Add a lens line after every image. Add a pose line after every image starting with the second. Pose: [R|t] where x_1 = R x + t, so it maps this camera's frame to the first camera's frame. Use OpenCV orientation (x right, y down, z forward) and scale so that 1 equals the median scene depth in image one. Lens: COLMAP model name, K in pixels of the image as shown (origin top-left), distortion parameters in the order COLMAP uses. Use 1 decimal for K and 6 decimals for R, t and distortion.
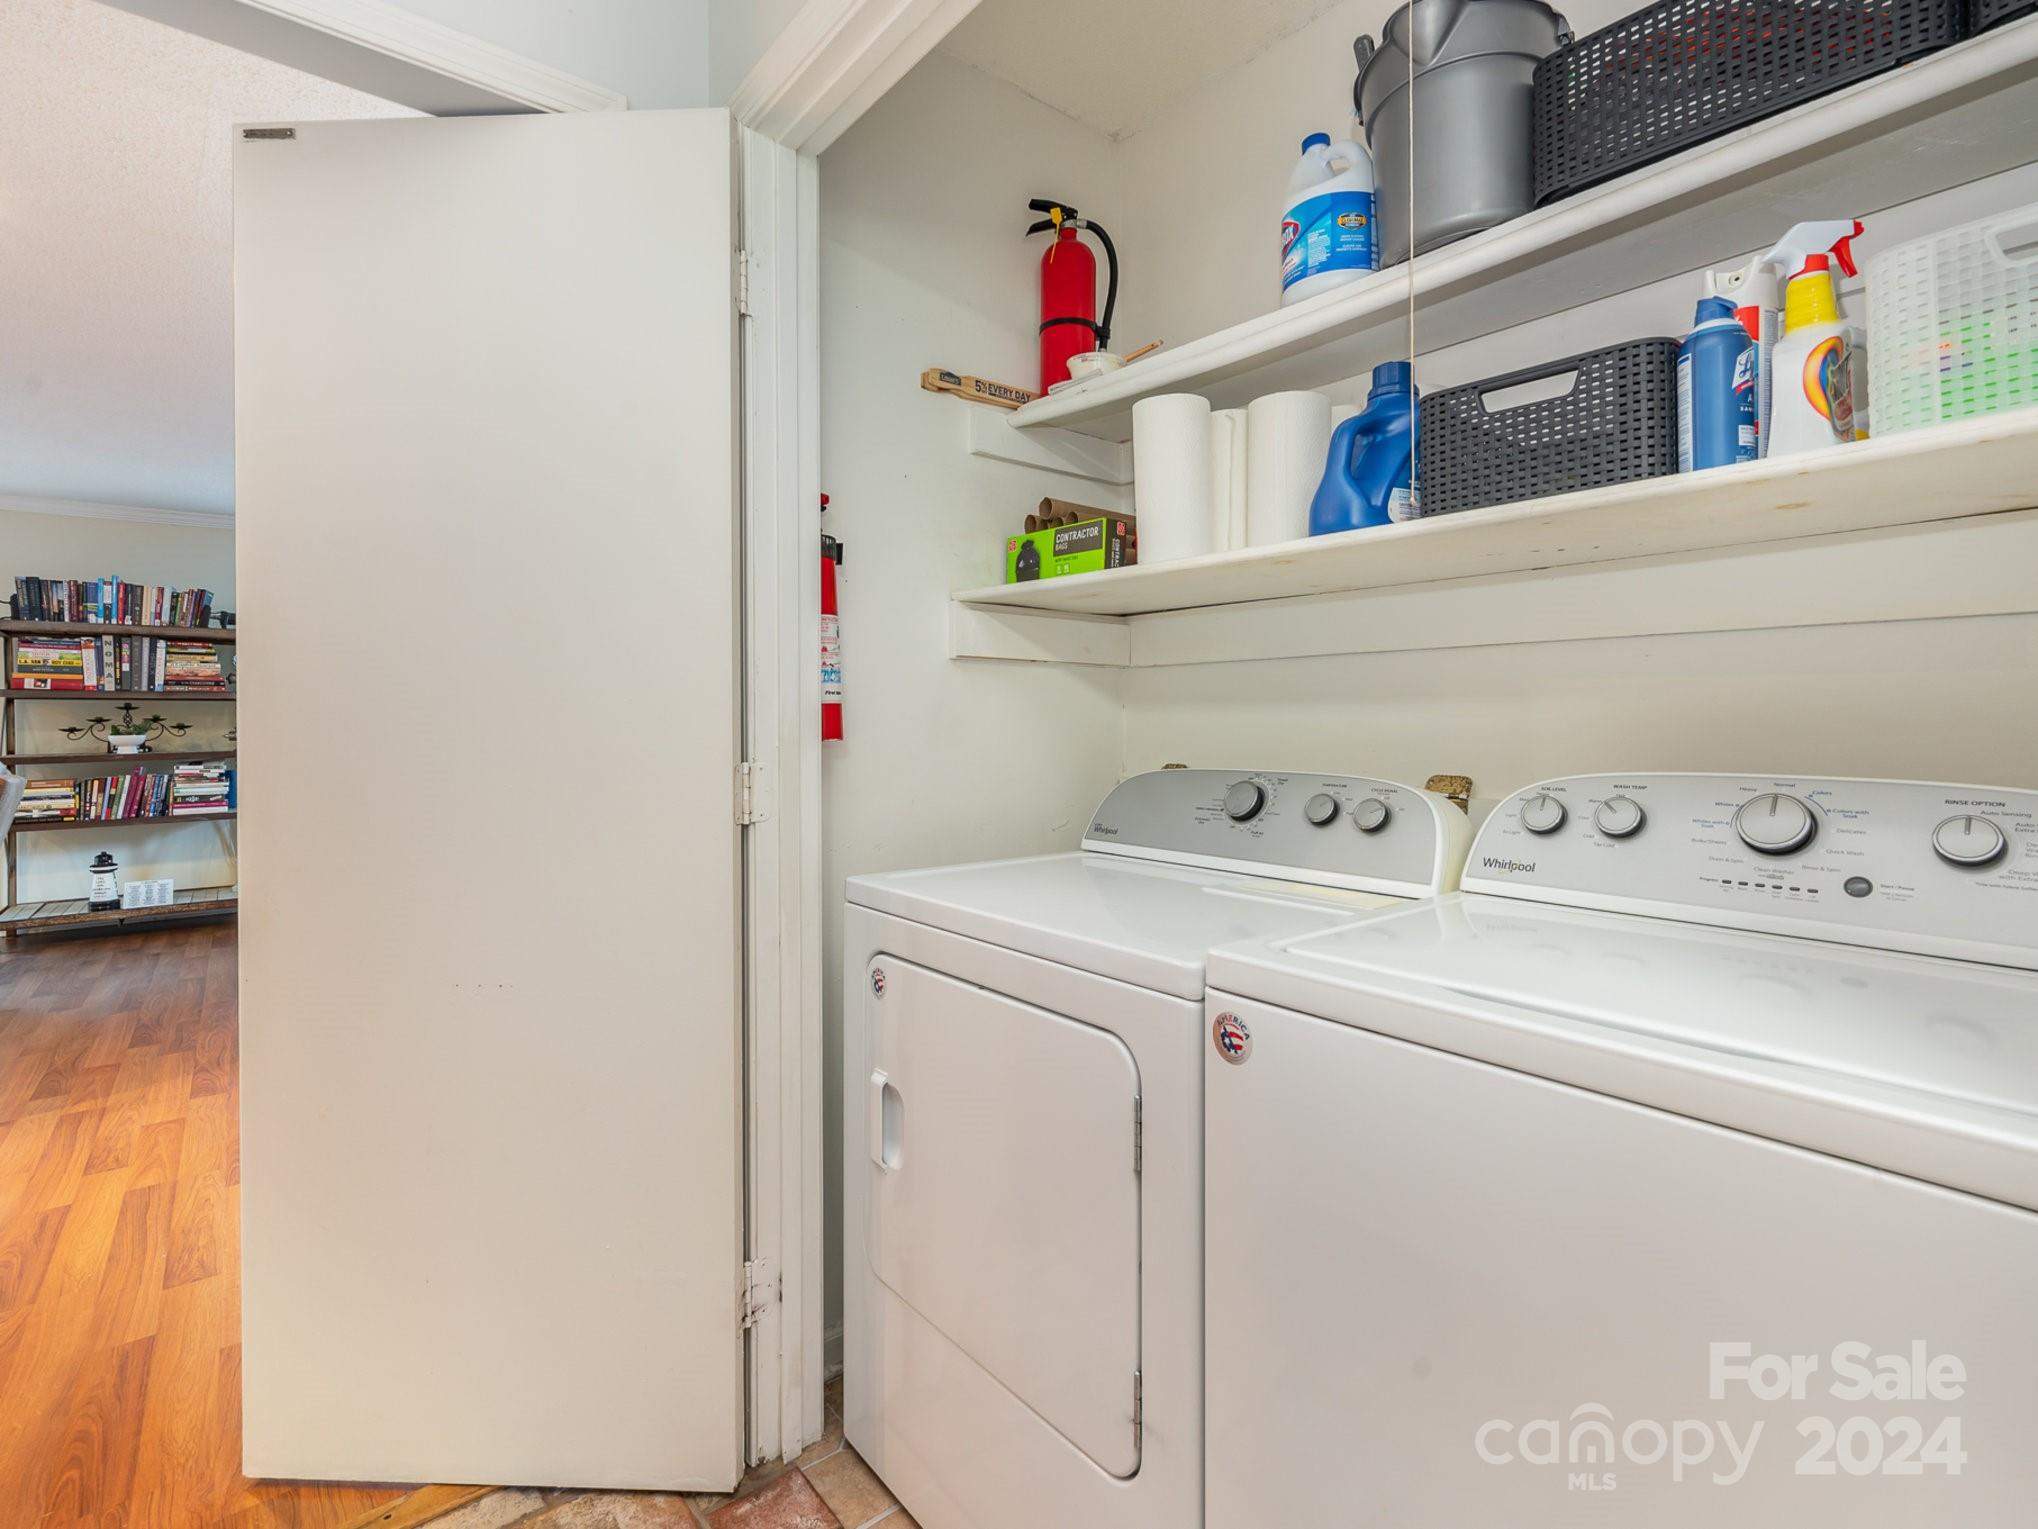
lens RADIAL K [[984.8, 0, 1015.7], [0, 984.8, 729.6], [0, 0, 1]] dist [-0.004826, -0.000624]
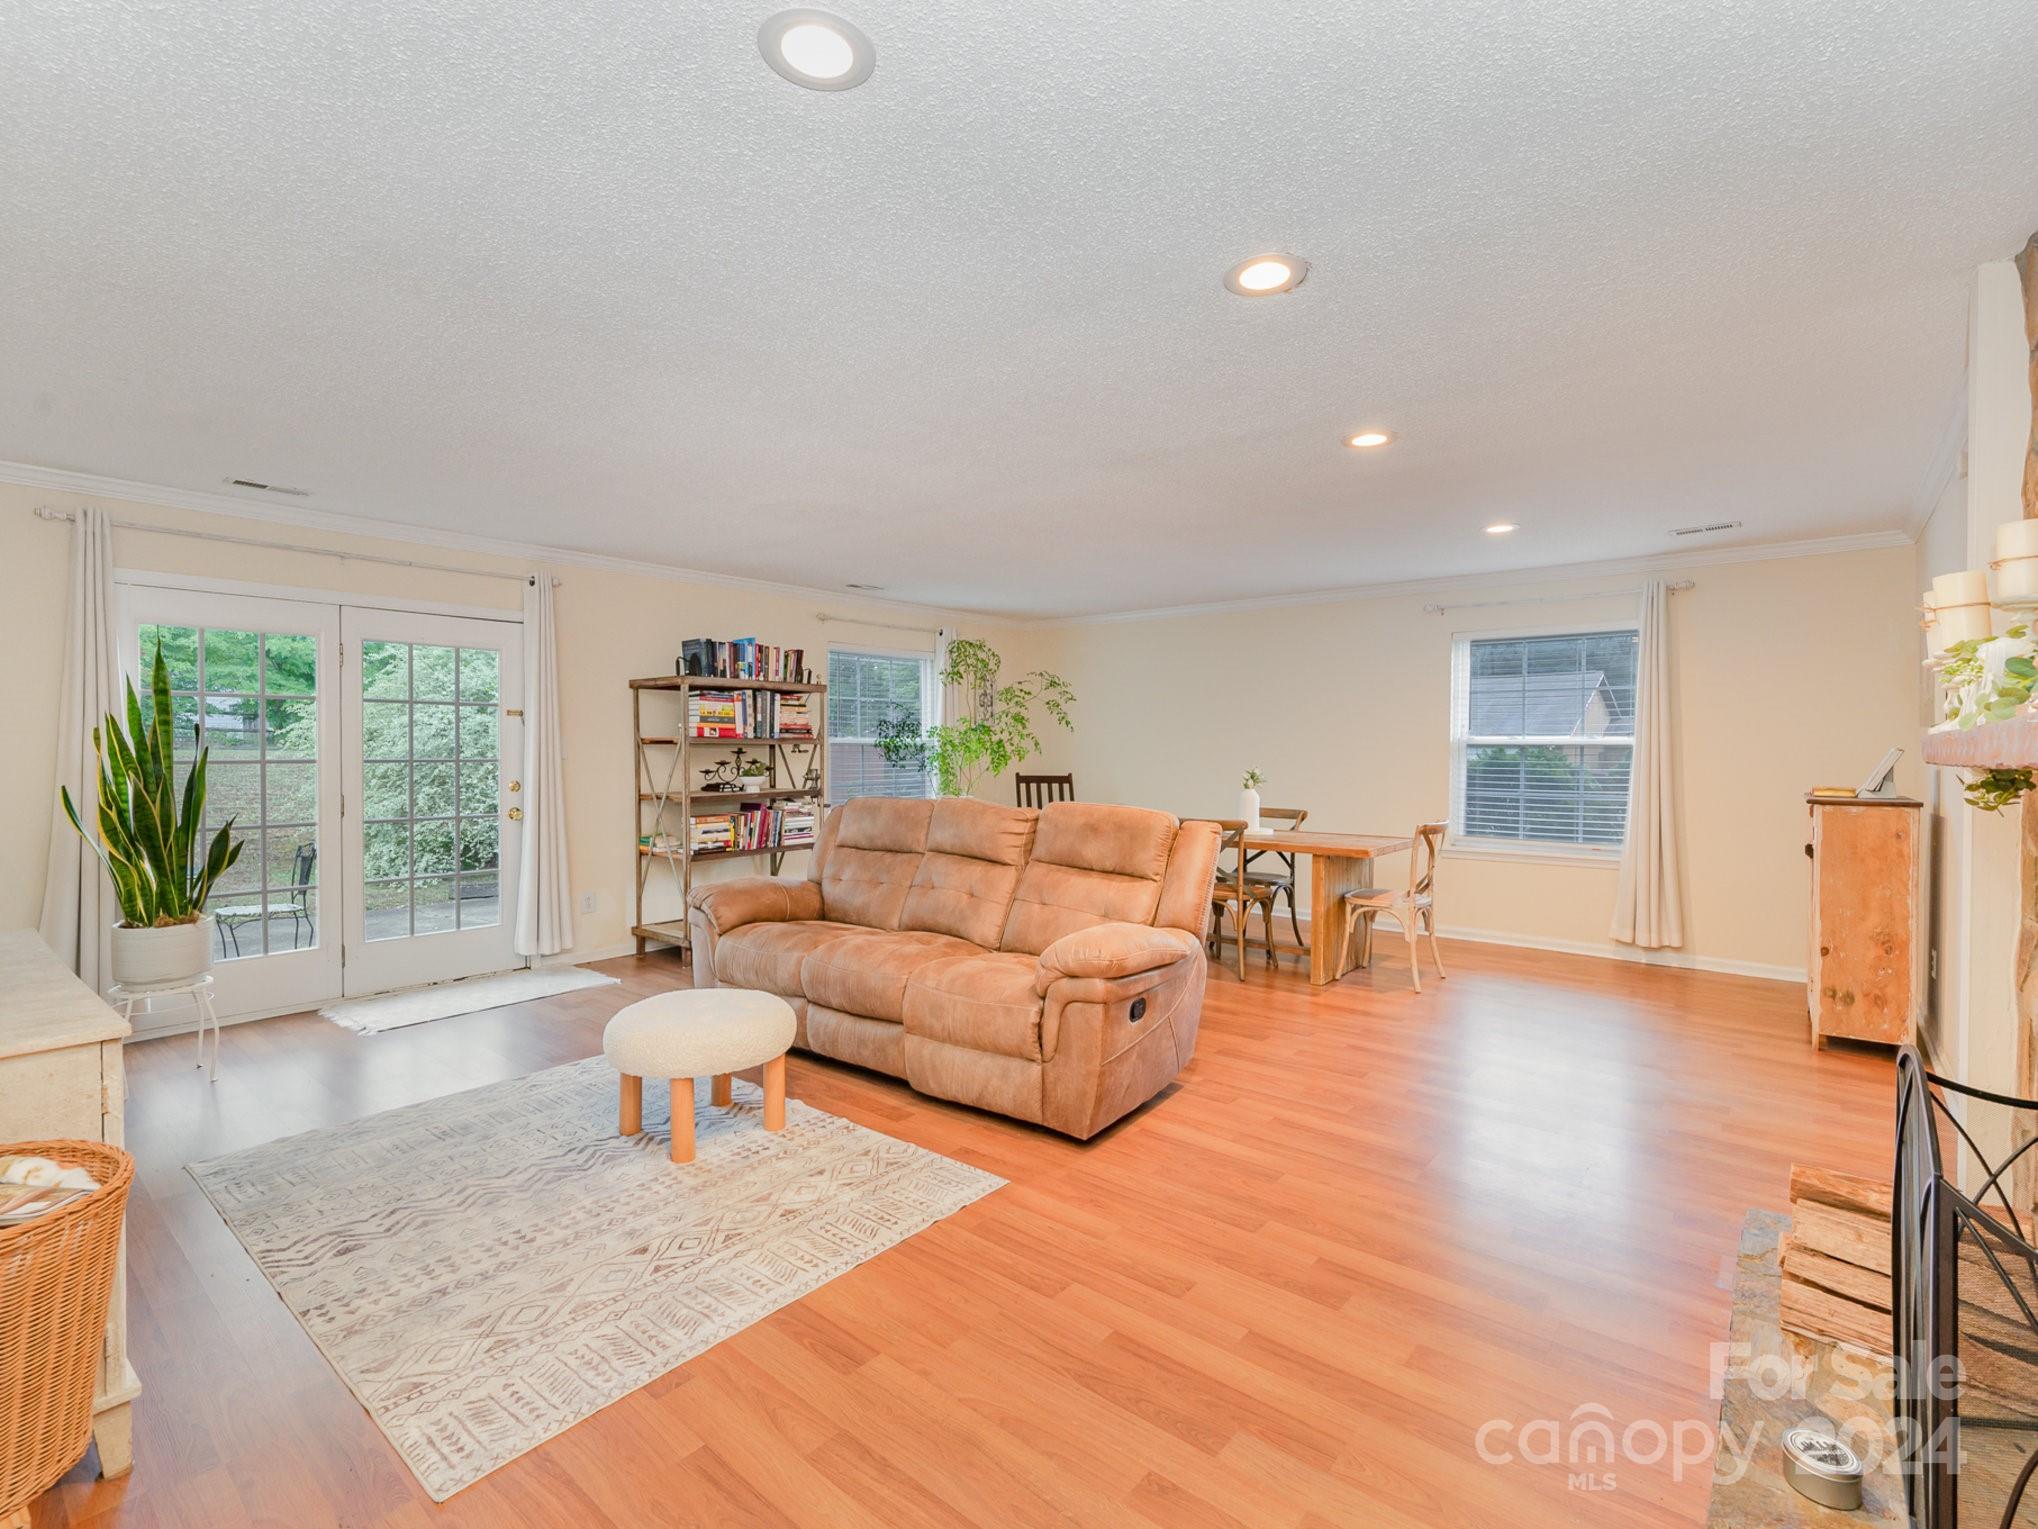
lens RADIAL K [[948.1, 0, 1019.0], [0, 948.1, 764.5], [0, 0, 1]] dist [0.000054, -0.000139]
pose [[0.977525, 0.003729, 0.210787, -0.849603], [-0.005640, 0.999948, 0.008465, -0.019558], [-0.210745, -0.009463, 0.977495, -0.156170]]
